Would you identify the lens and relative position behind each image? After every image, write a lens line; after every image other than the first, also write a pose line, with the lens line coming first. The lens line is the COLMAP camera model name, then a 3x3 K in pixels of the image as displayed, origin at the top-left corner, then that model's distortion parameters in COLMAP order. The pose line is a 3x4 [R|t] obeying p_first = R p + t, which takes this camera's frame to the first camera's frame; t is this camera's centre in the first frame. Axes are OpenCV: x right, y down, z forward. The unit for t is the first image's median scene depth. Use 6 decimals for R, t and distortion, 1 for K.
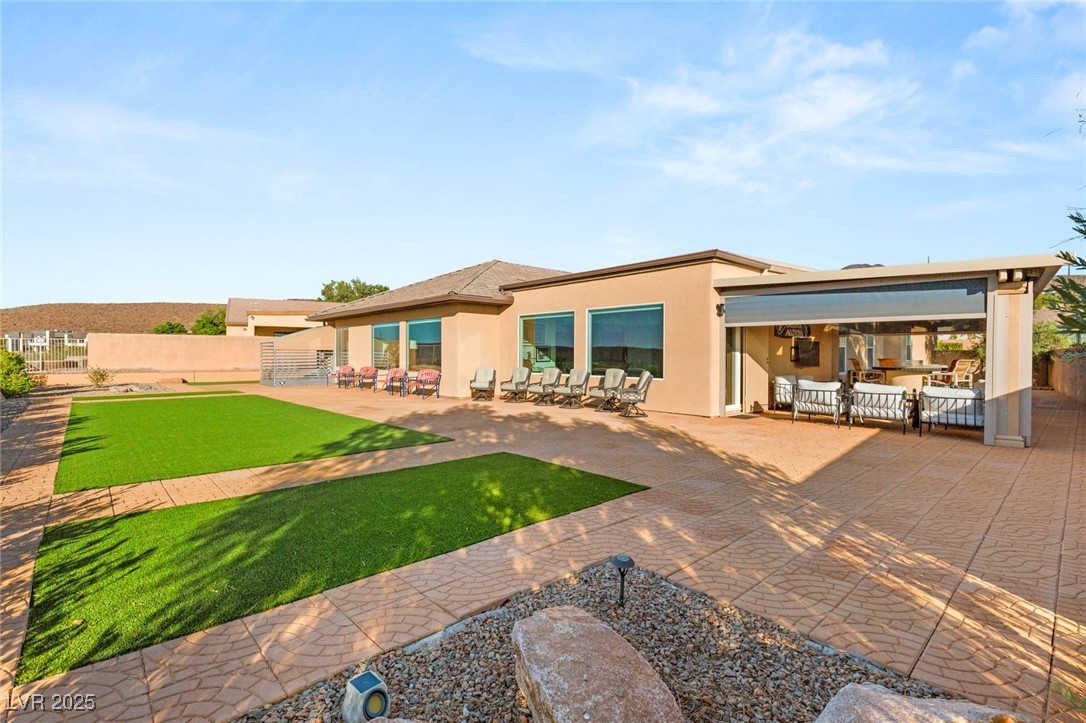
lens RADIAL K [[488.9, 0, 519.6], [0, 488.9, 379.1], [0, 0, 1]] dist [0.003431, -0.000217]
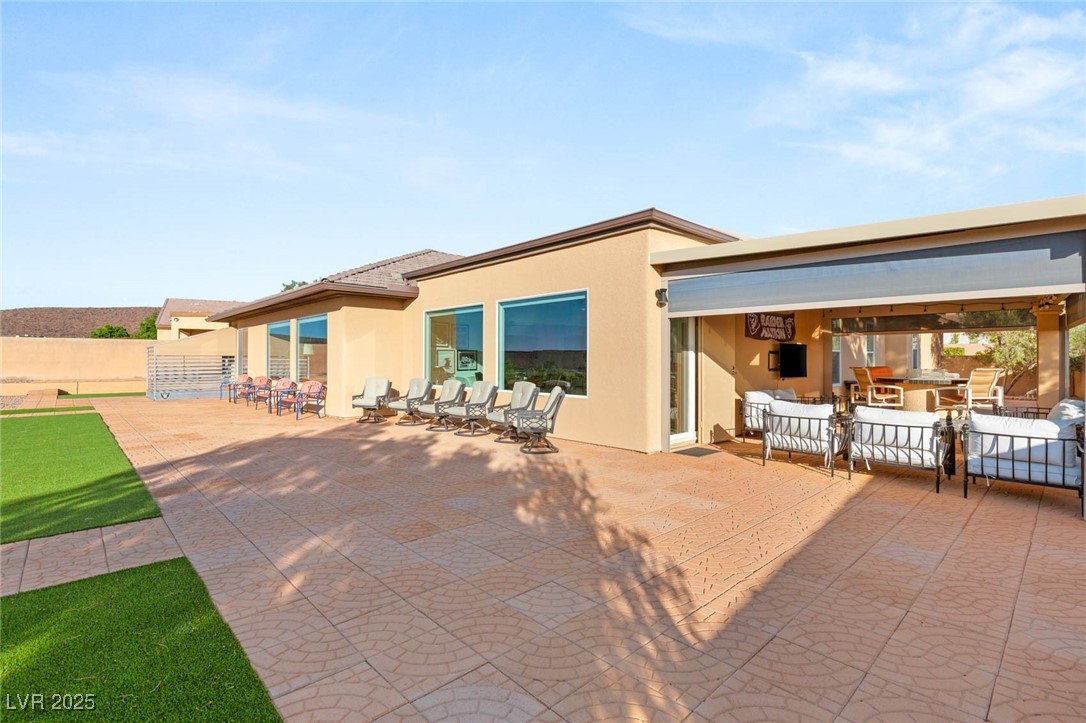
lens RADIAL K [[488.9, 0, 526.8], [0, 488.9, 374.3], [0, 0, 1]] dist [0.003431, -0.000217]
pose [[0.999750, -0.001608, 0.022309, 0.169959], [0.002066, 0.999787, -0.020517, -0.015618], [-0.022271, 0.020558, 0.999541, 0.261408]]
